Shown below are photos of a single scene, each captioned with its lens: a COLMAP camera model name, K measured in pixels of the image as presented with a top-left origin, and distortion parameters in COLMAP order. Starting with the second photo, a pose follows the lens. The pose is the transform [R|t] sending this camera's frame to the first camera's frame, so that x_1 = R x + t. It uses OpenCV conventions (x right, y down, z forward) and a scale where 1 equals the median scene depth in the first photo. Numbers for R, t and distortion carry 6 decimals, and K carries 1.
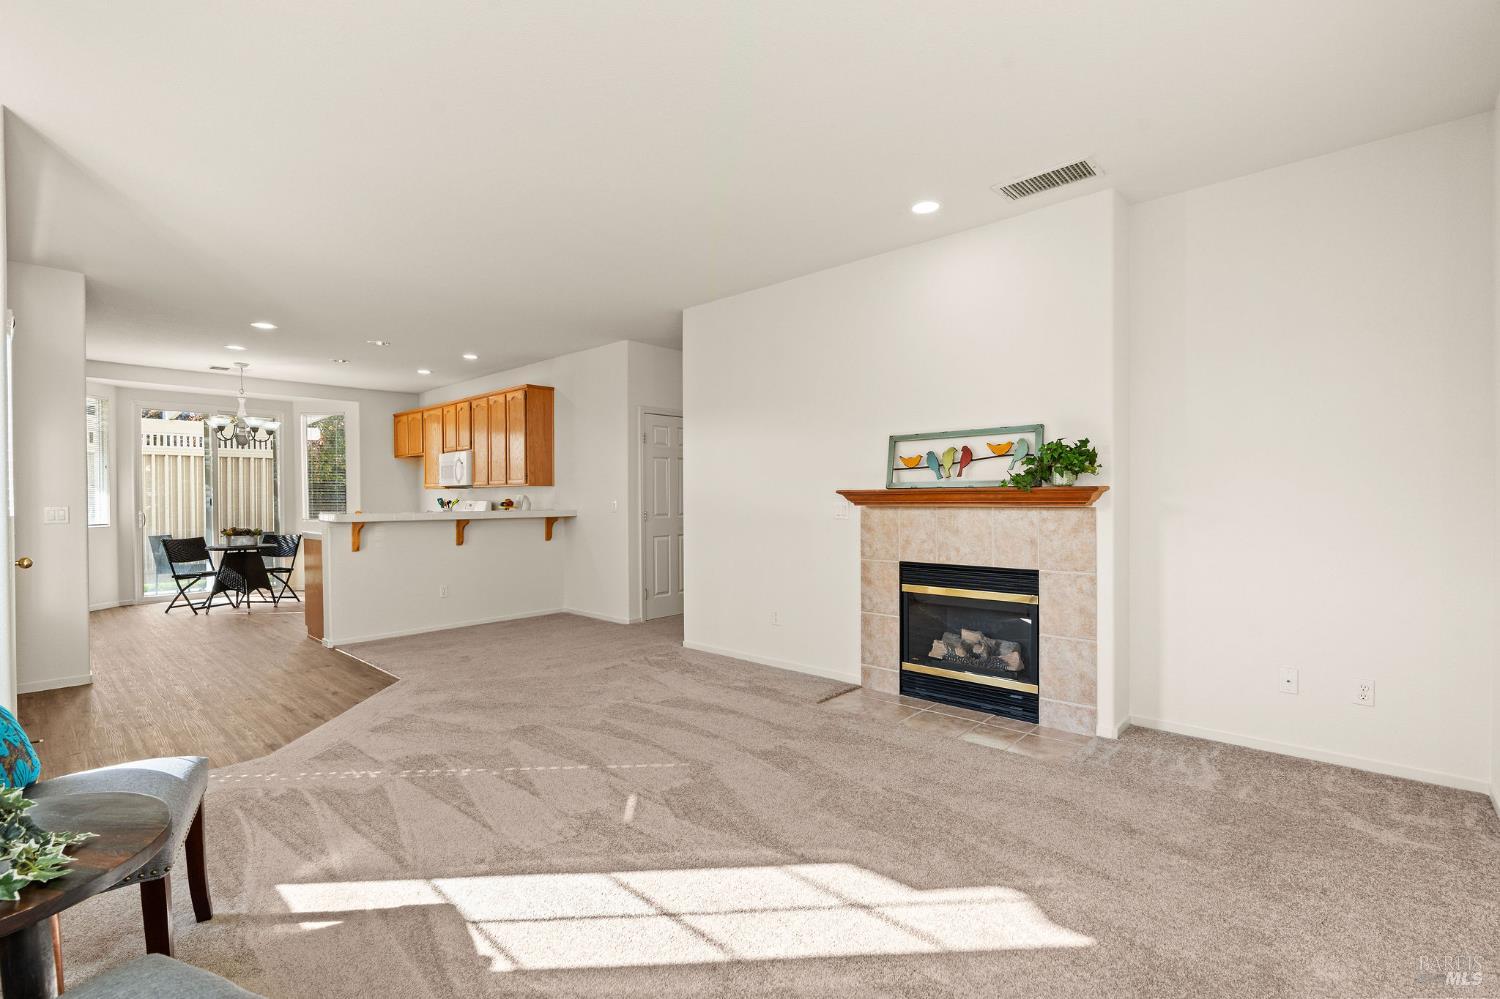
lens RADIAL K [[675.3, 0, 746.6], [0, 675.3, 504.7], [0, 0, 1]] dist [-0.009474, 0.002433]
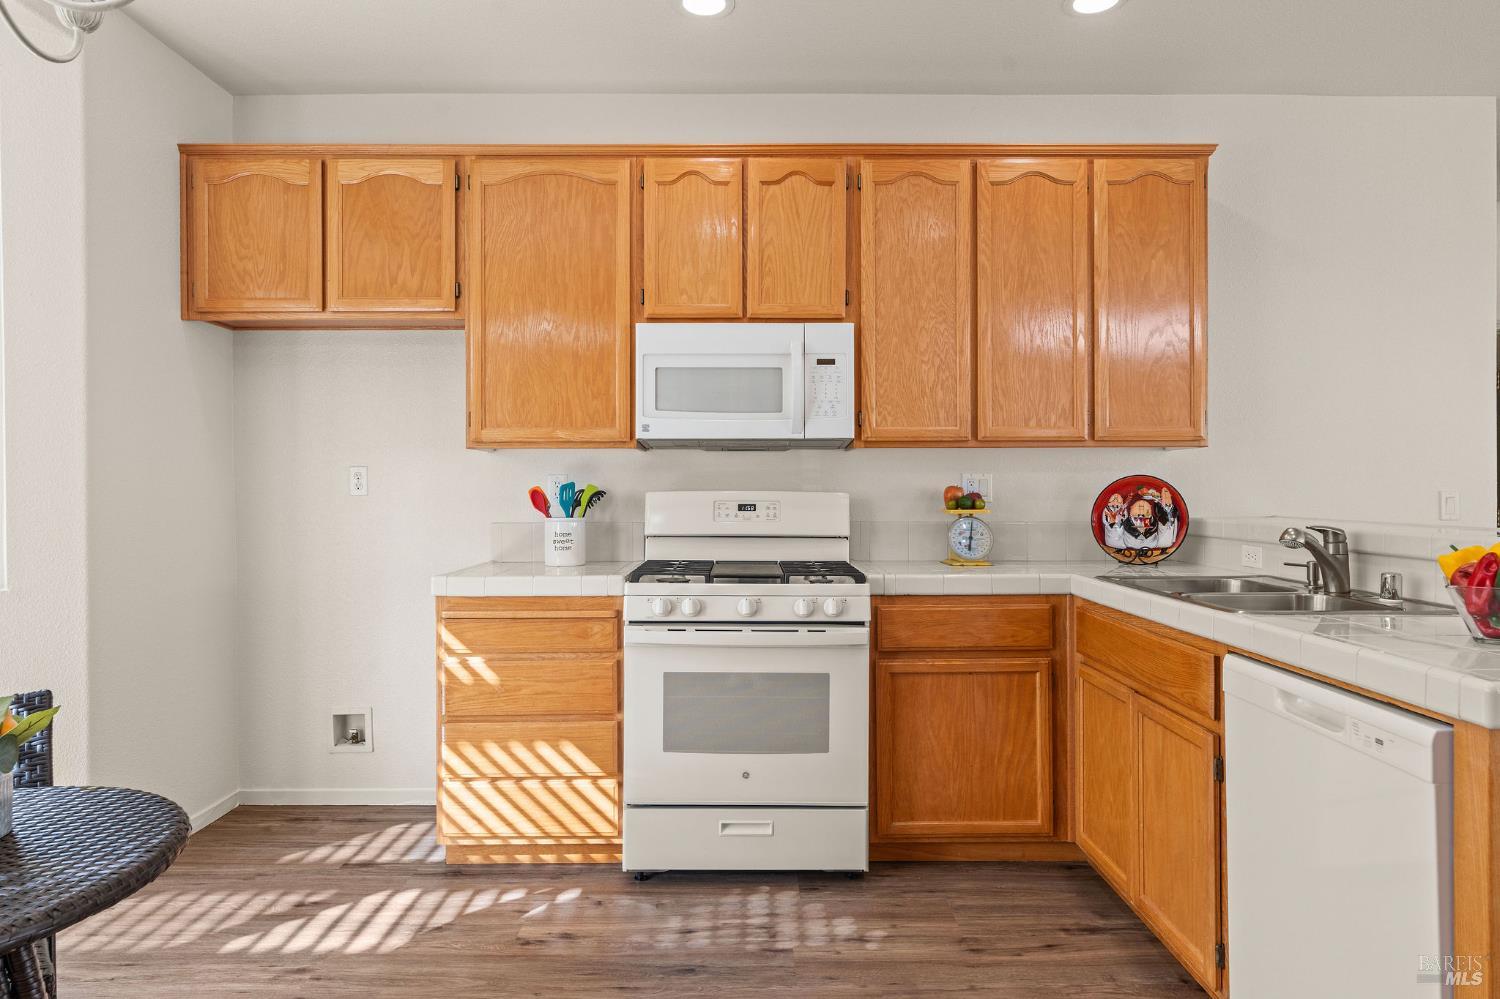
lens RADIAL K [[891.5, 0, 754.9], [0, 891.5, 485.0], [0, 0, 1]] dist [-0.004989, 0.005328]
pose [[0.735532, 0.005209, 0.677470, -1.389272], [0.005390, 0.999894, -0.013539, -0.006886], [-0.677469, 0.013610, 0.735426, 1.449752]]
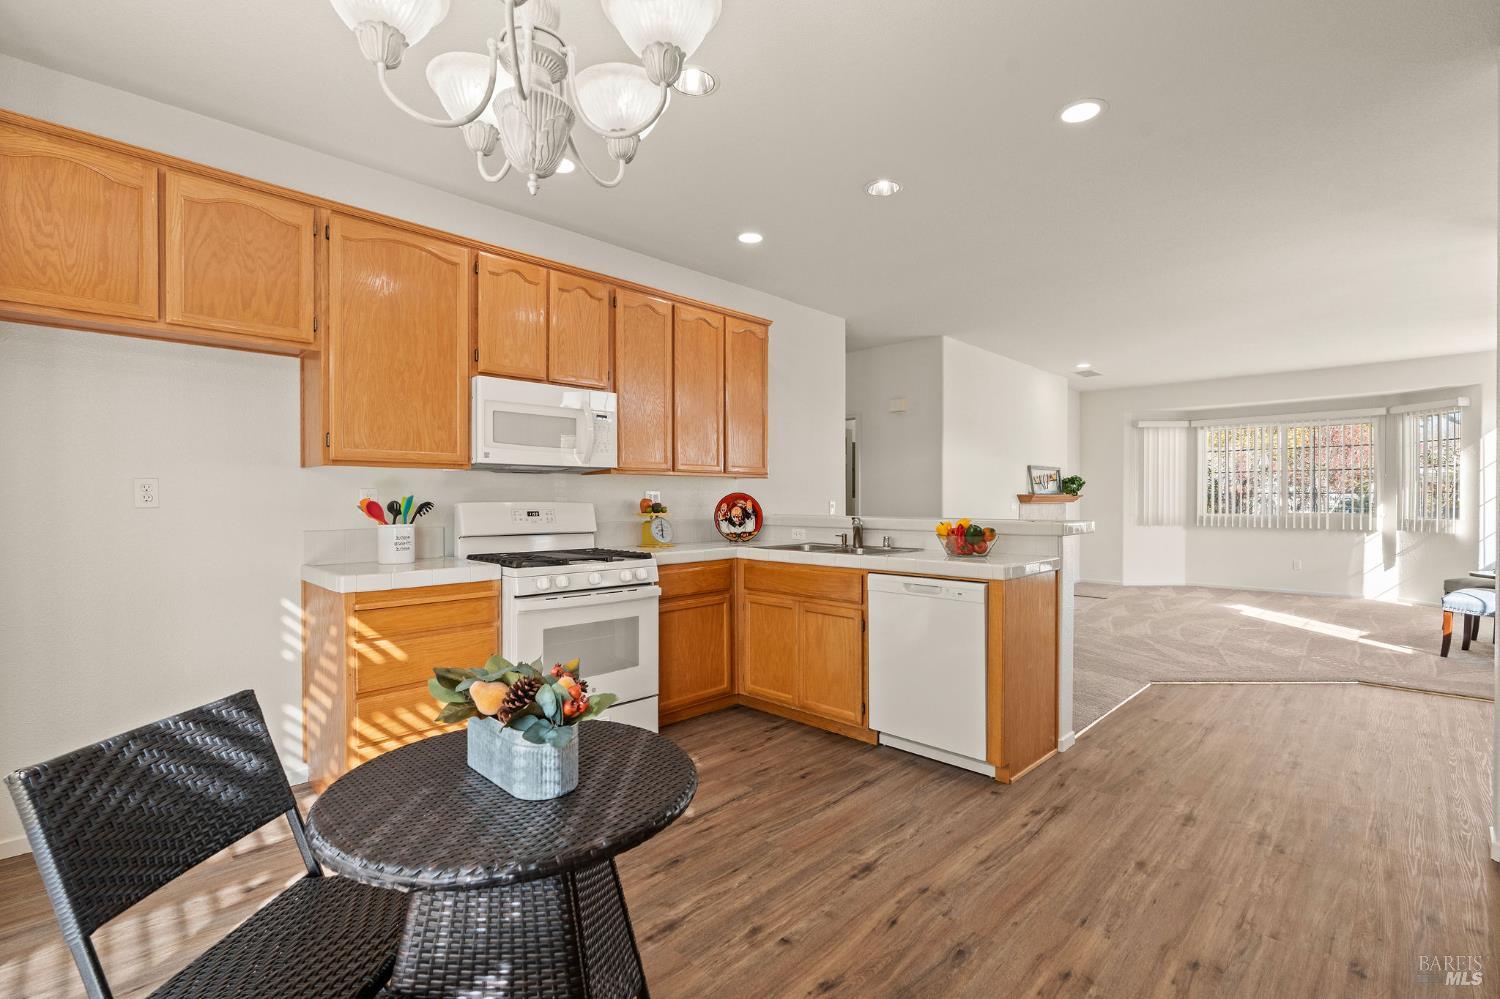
lens RADIAL K [[675.3, 0, 752.7], [0, 675.3, 500.6], [0, 0, 1]] dist [-0.009474, 0.002433]
pose [[0.033783, 0.000795, 0.999429, -1.702315], [0.009770, 0.999952, -0.001125, -0.010704], [-0.999381, 0.009802, 0.033773, 1.743798]]
